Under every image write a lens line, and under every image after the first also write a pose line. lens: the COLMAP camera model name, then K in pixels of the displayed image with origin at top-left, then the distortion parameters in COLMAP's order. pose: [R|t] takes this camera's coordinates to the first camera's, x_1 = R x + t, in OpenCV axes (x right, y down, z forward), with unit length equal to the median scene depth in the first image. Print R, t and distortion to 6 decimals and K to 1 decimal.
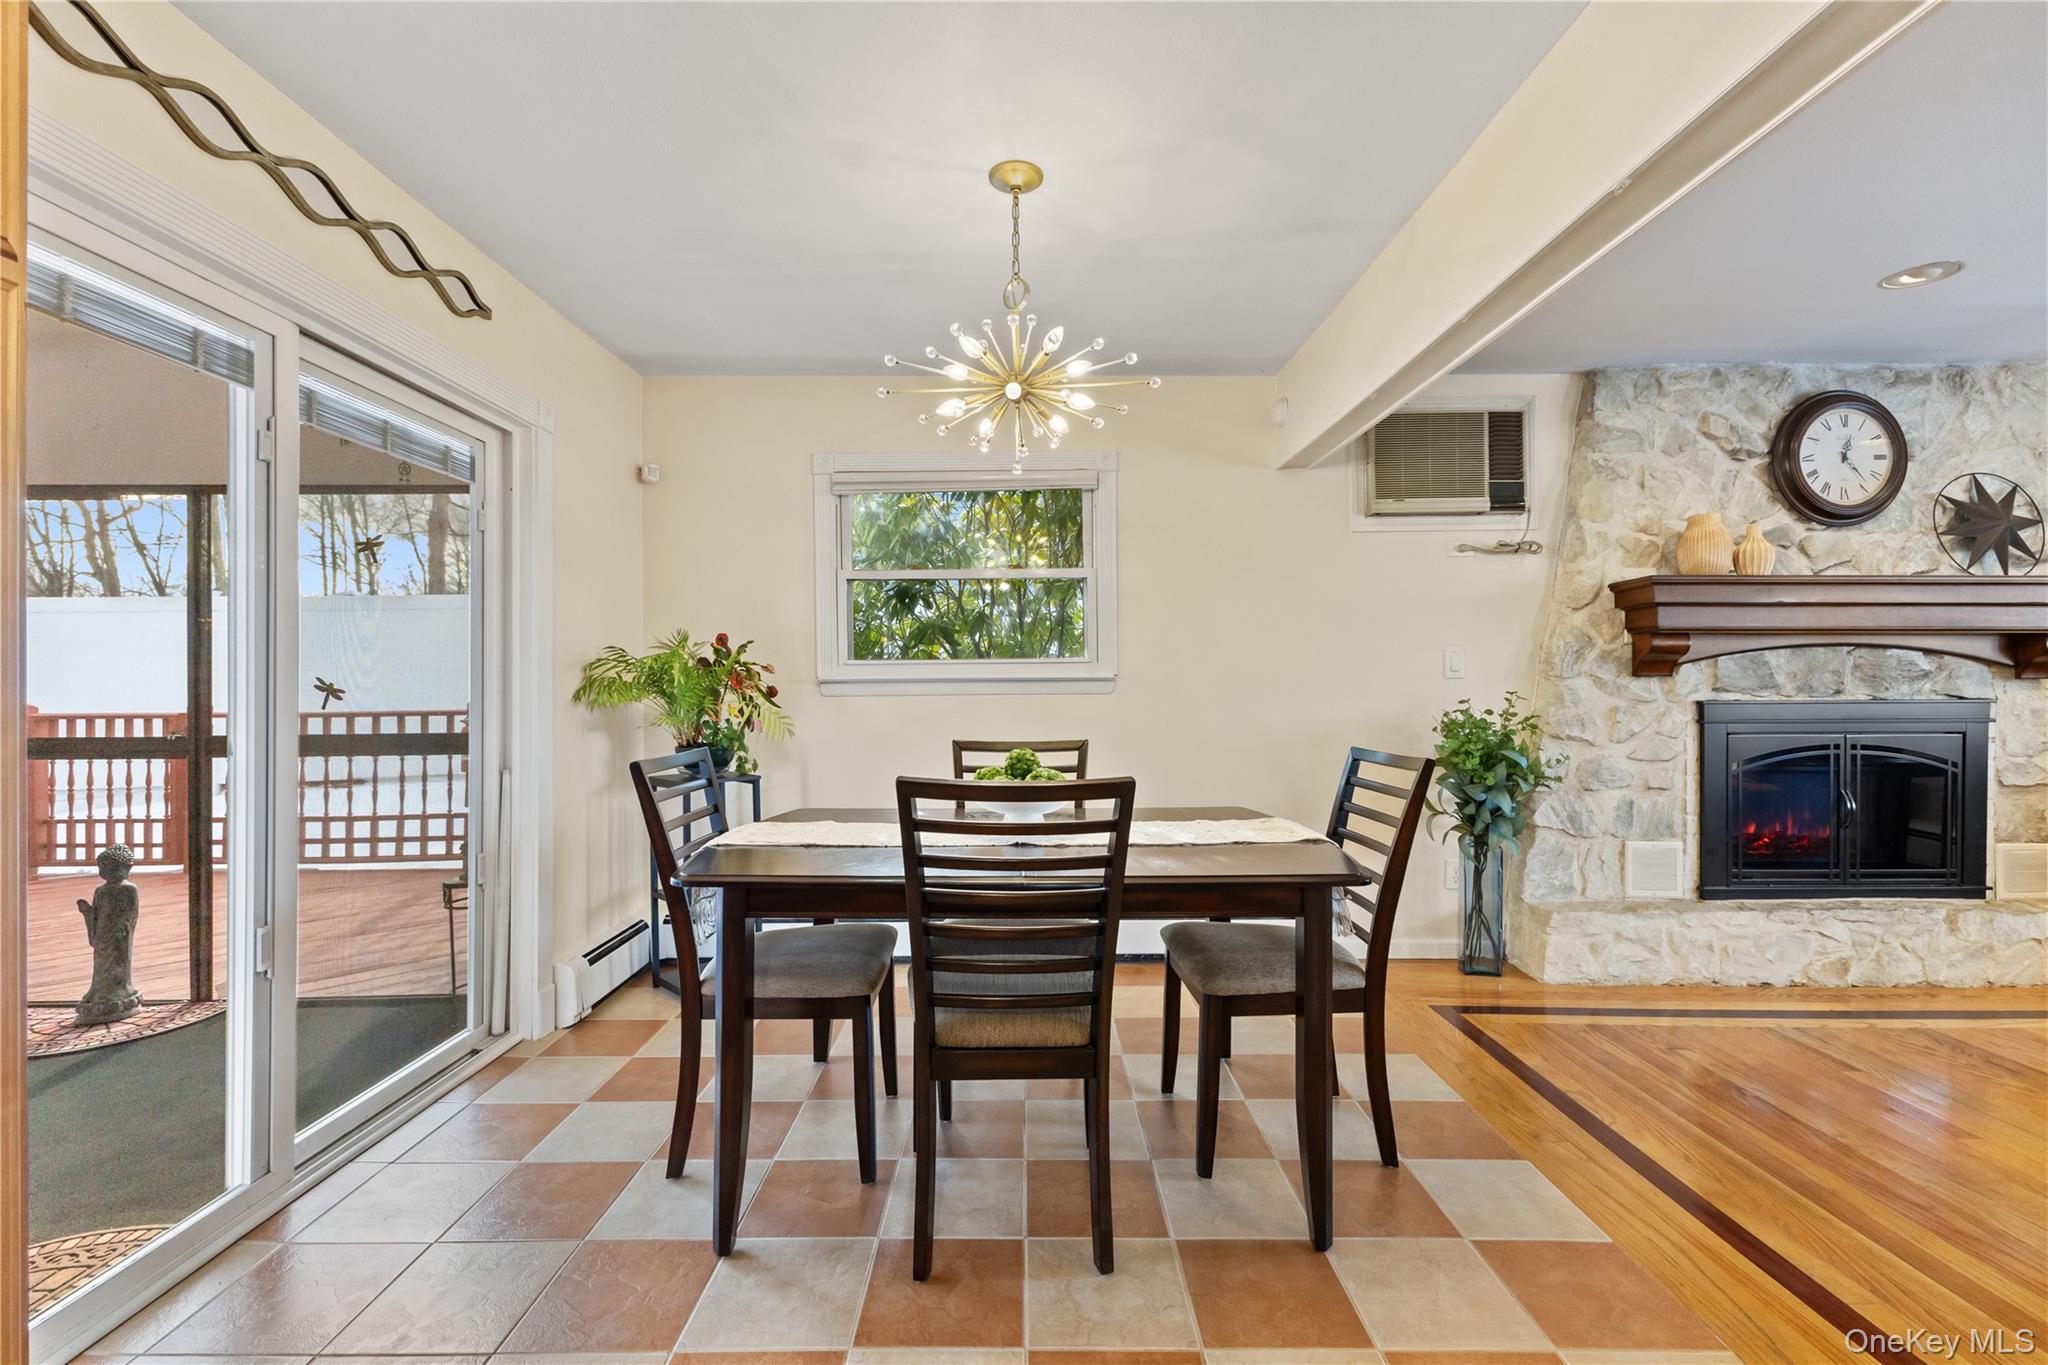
lens RADIAL K [[878.4, 0, 1024.0], [0, 878.4, 682.5], [0, 0, 1]] dist [0.008261, -0.000553]
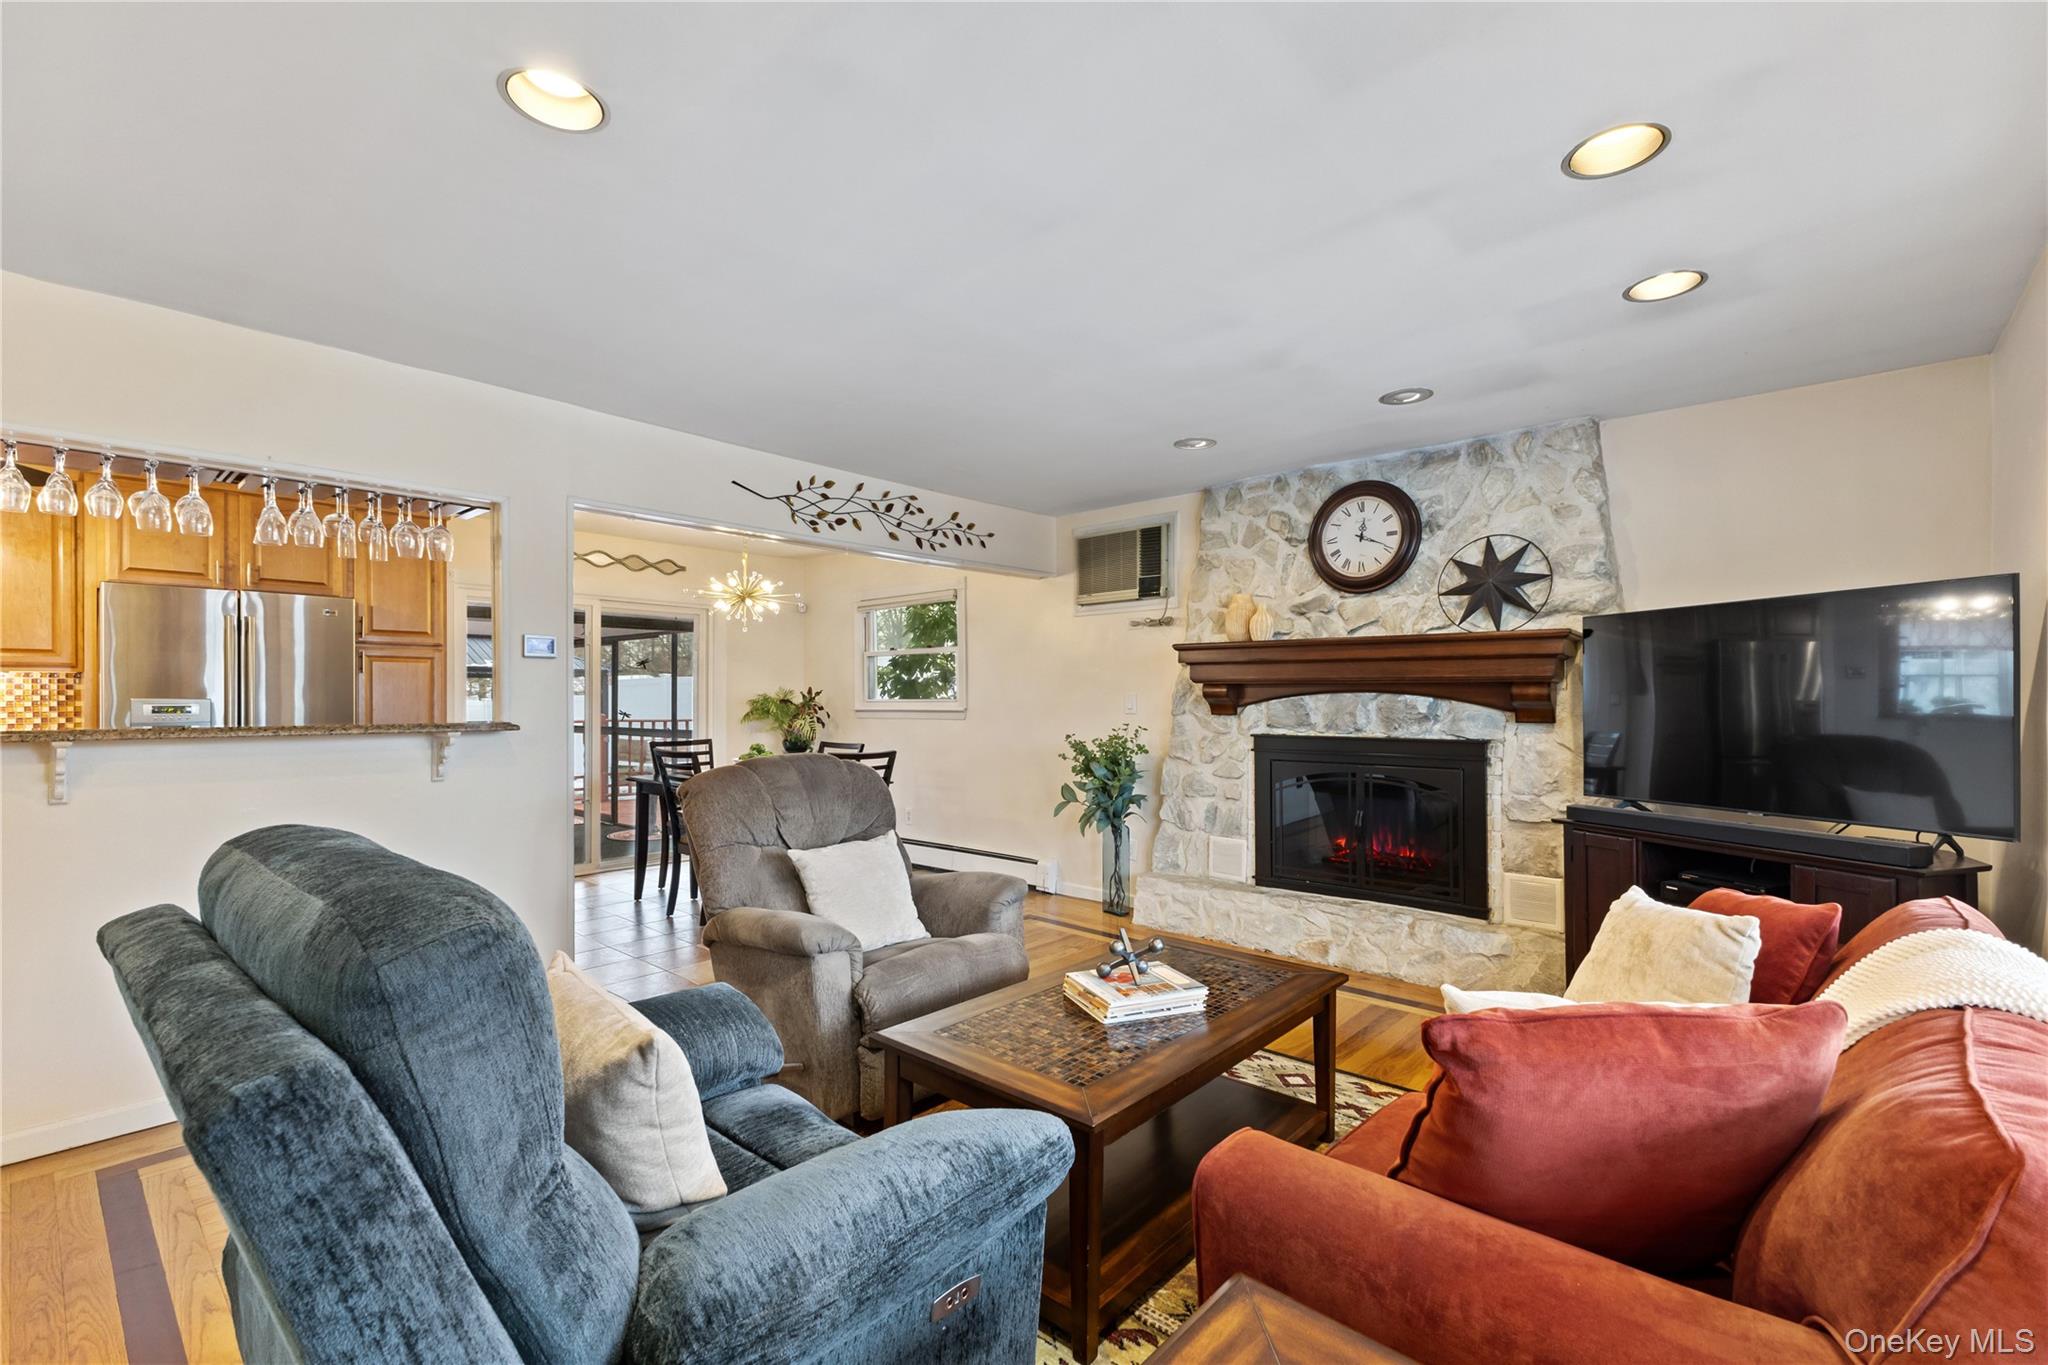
lens RADIAL K [[885.3, 0, 1032.7], [0, 885.3, 693.3], [0, 0, 1]] dist [0.005996, -0.000233]
pose [[0.753483, 0.000010, -0.657468, 1.370275], [-0.001980, 0.999996, -0.002254, -0.035777], [0.657465, 0.003000, 0.753479, -0.210015]]
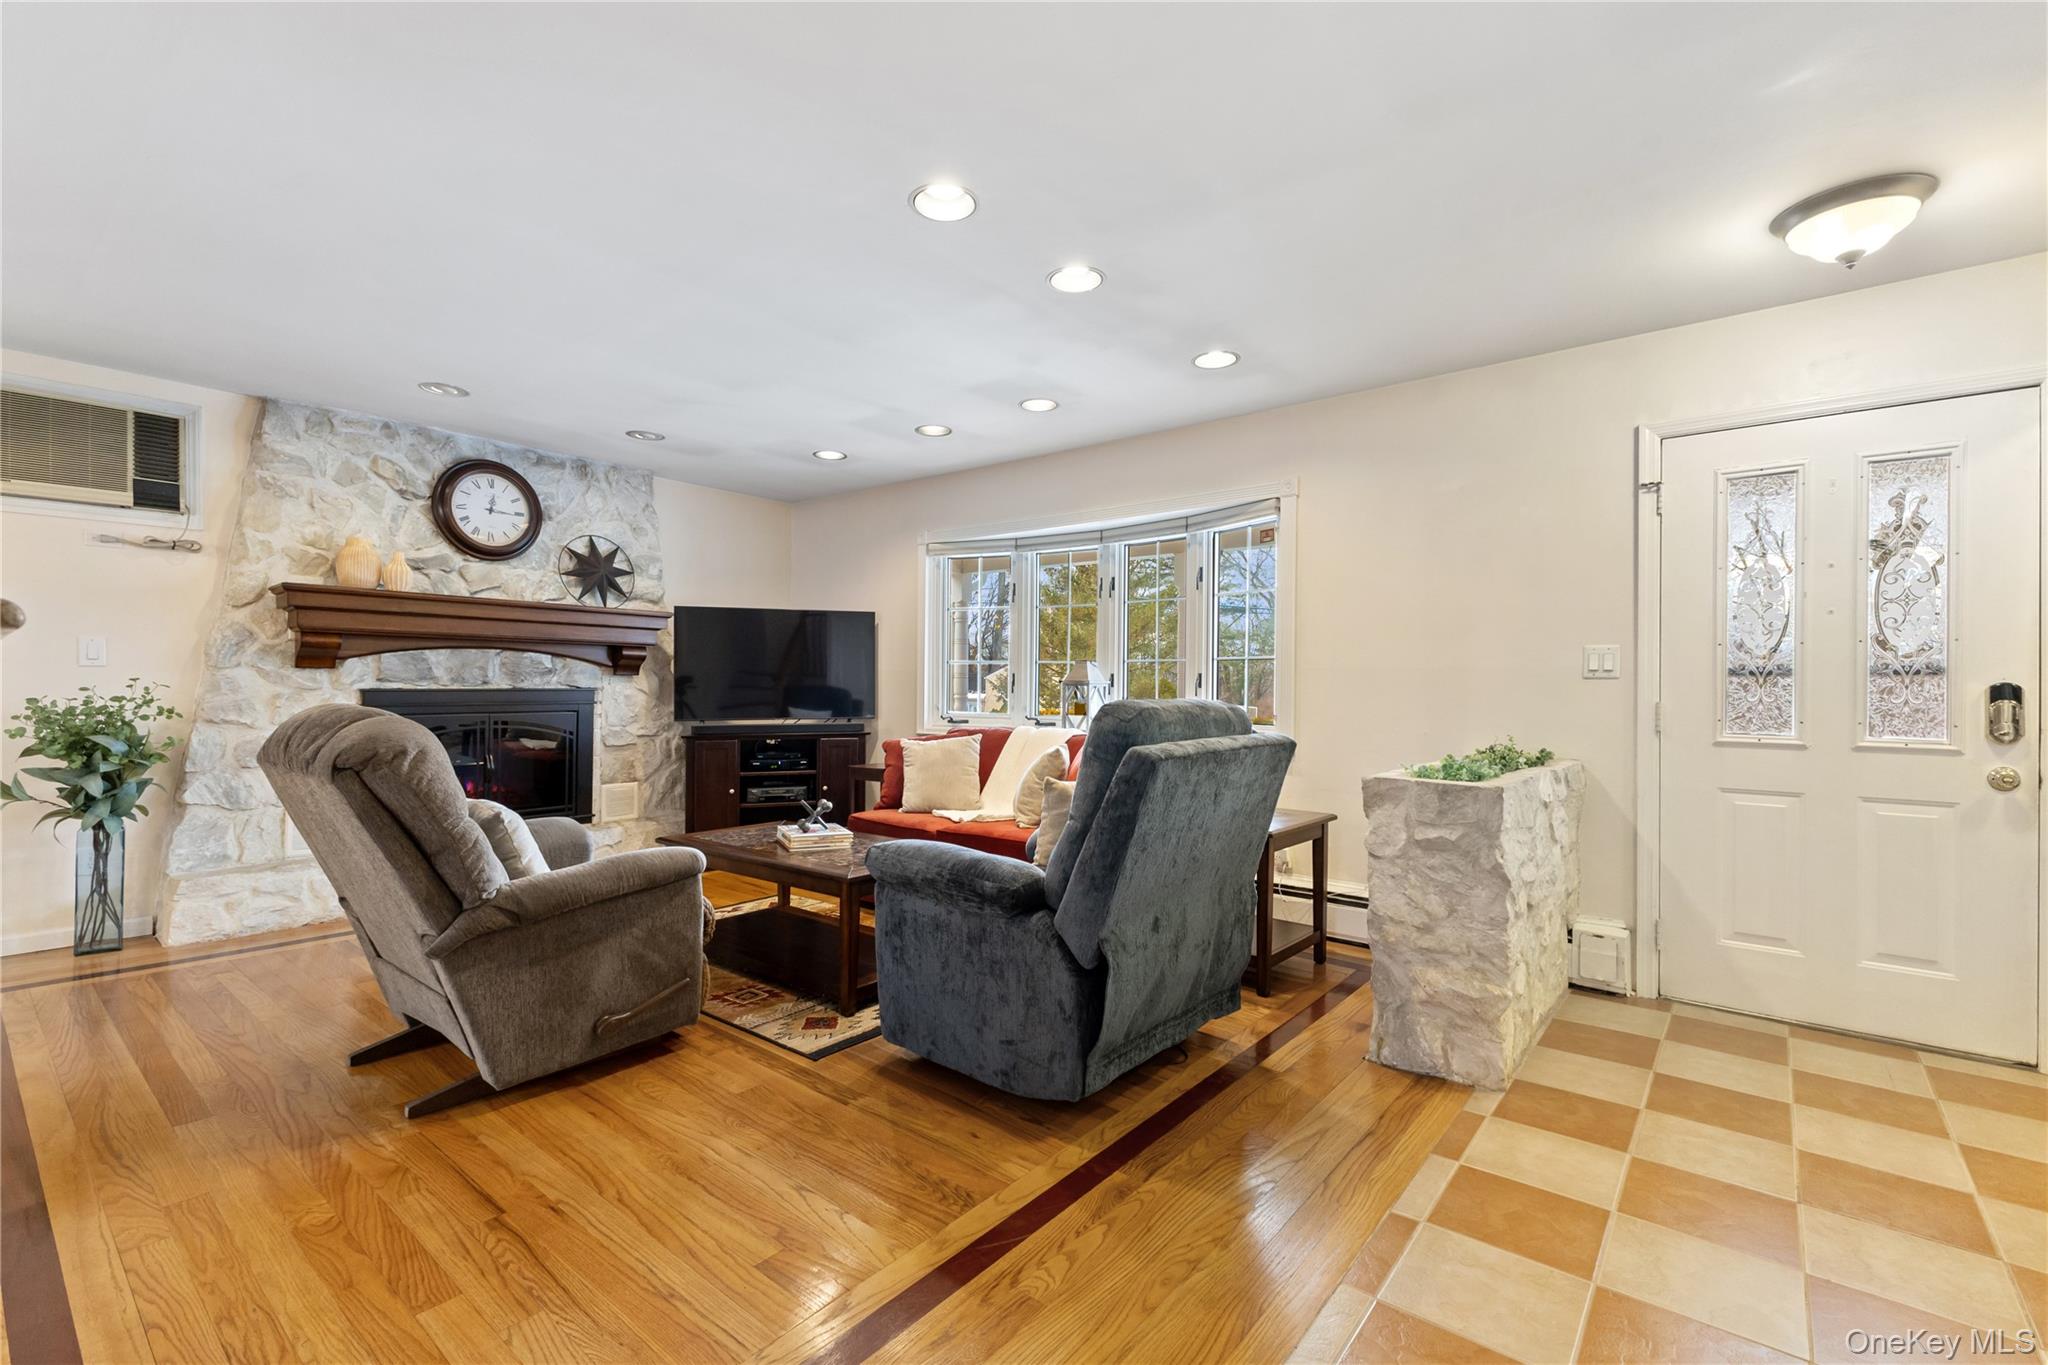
lens RADIAL K [[892.7, 0, 1026.9], [0, 892.7, 684.5], [0, 0, 1]] dist [0.009939, 0.000081]
pose [[0.629382, 0.008050, 0.777055, 0.372920], [-0.006522, 0.999966, -0.005077, 0.014886], [-0.777069, -0.001873, 0.629413, -0.501395]]
